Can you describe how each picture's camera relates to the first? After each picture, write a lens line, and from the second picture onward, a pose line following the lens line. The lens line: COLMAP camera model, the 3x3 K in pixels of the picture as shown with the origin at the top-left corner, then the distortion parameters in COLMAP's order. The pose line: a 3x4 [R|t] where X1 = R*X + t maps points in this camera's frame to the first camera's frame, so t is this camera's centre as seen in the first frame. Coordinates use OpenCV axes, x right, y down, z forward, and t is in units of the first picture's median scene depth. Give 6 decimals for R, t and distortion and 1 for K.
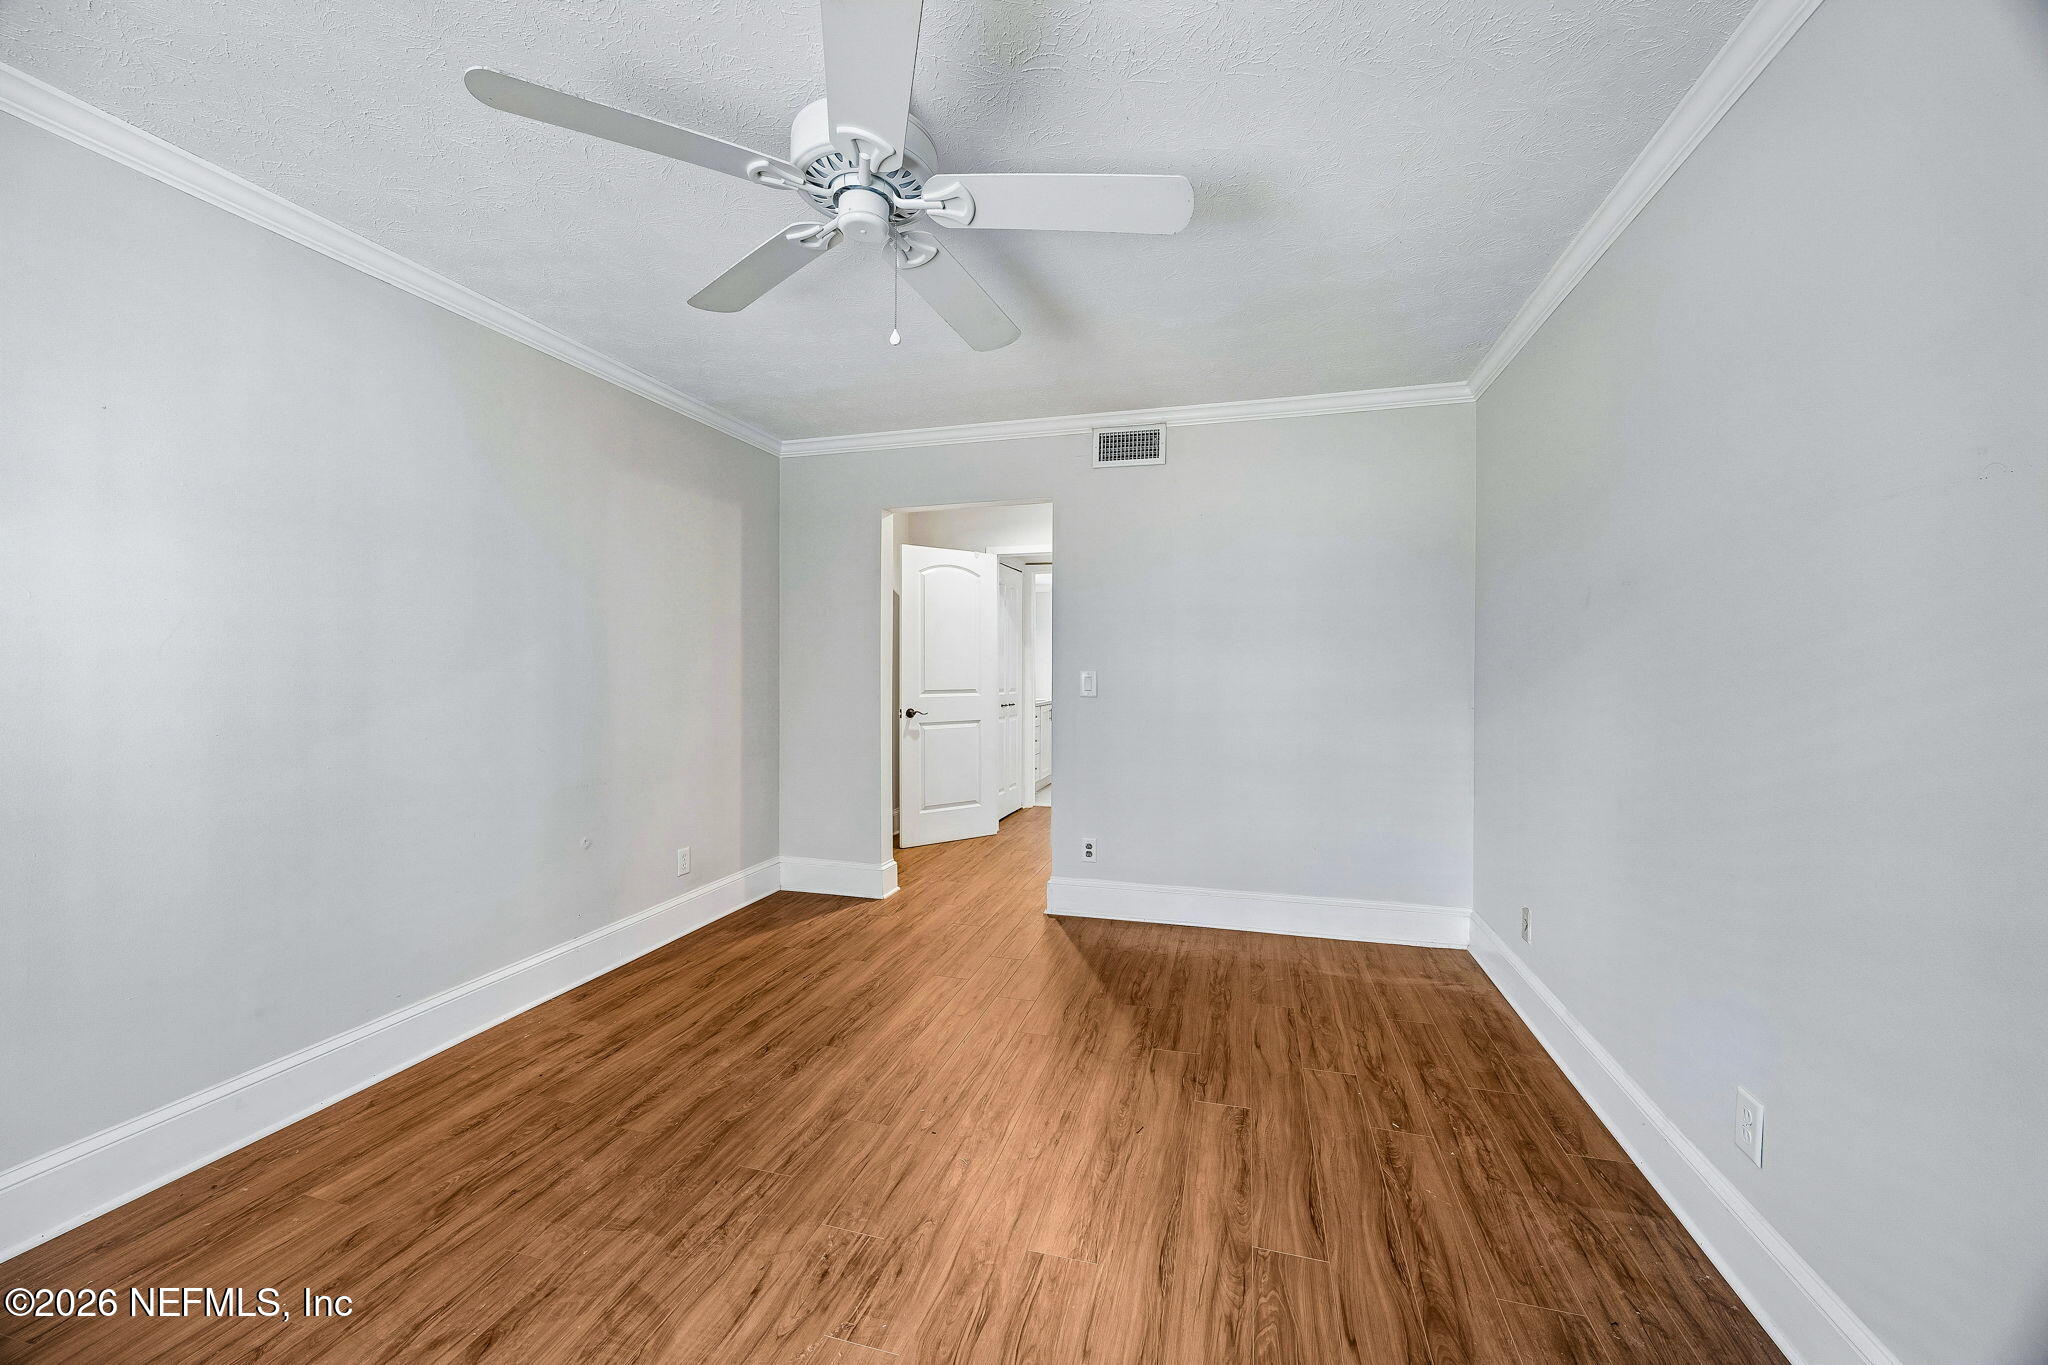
lens RADIAL K [[779.9, 0, 1024.4], [0, 779.9, 675.2], [0, 0, 1]] dist [0.000081, -0.000321]
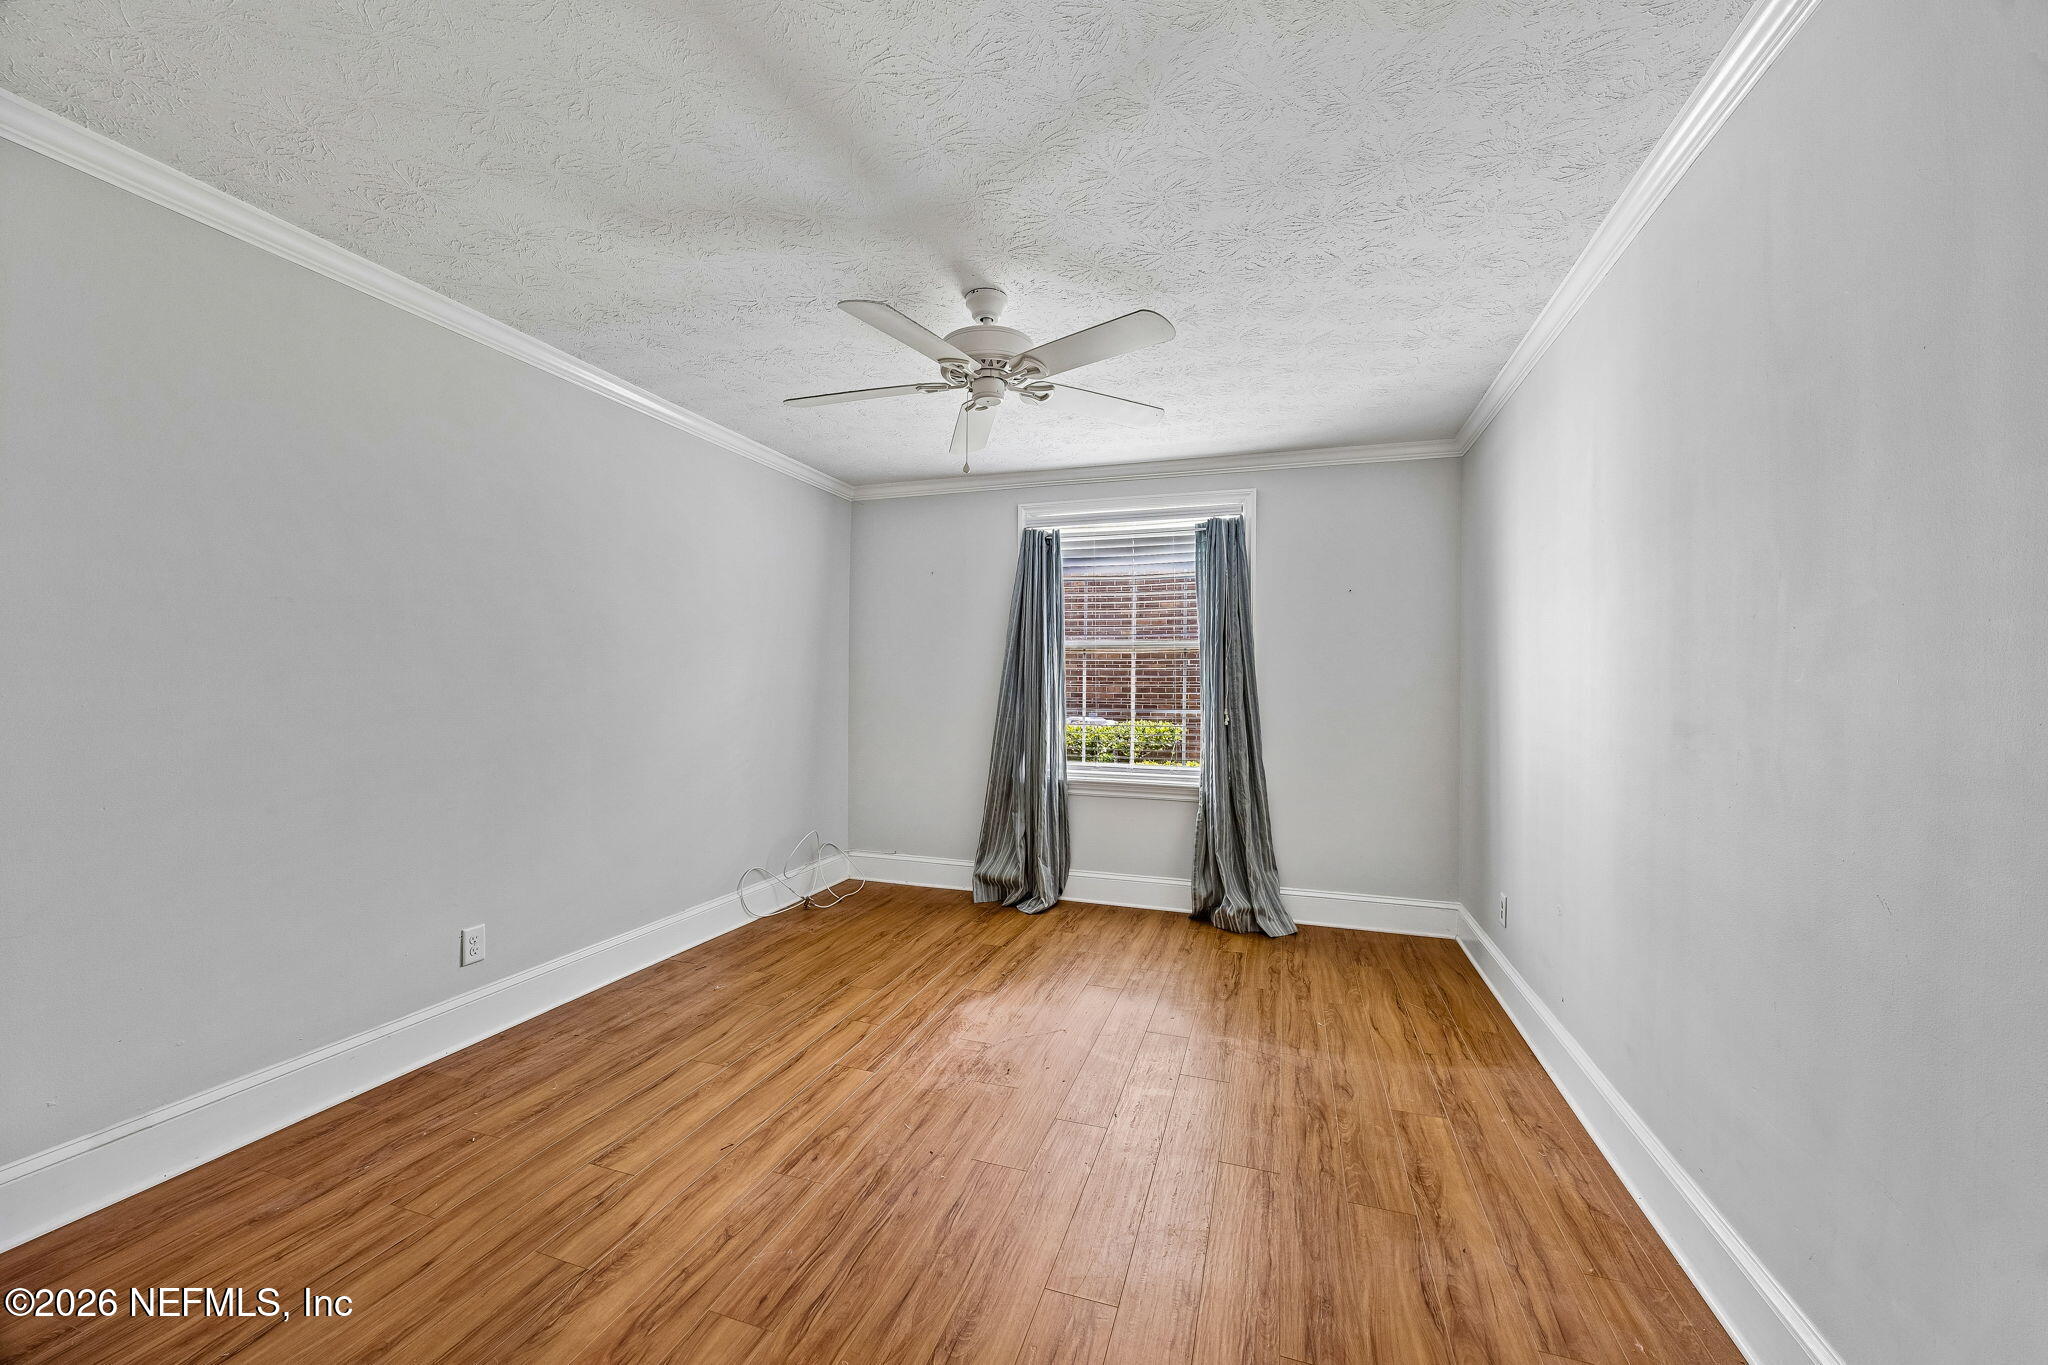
lens RADIAL K [[779.9, 0, 1024.1], [0, 779.9, 680.2], [0, 0, 1]] dist [0.000081, -0.000321]
pose [[-0.999110, -0.005626, 0.041803, -0.297246], [-0.005358, 0.999964, 0.006519, -0.025193], [-0.041838, 0.006289, -0.999105, 2.173418]]
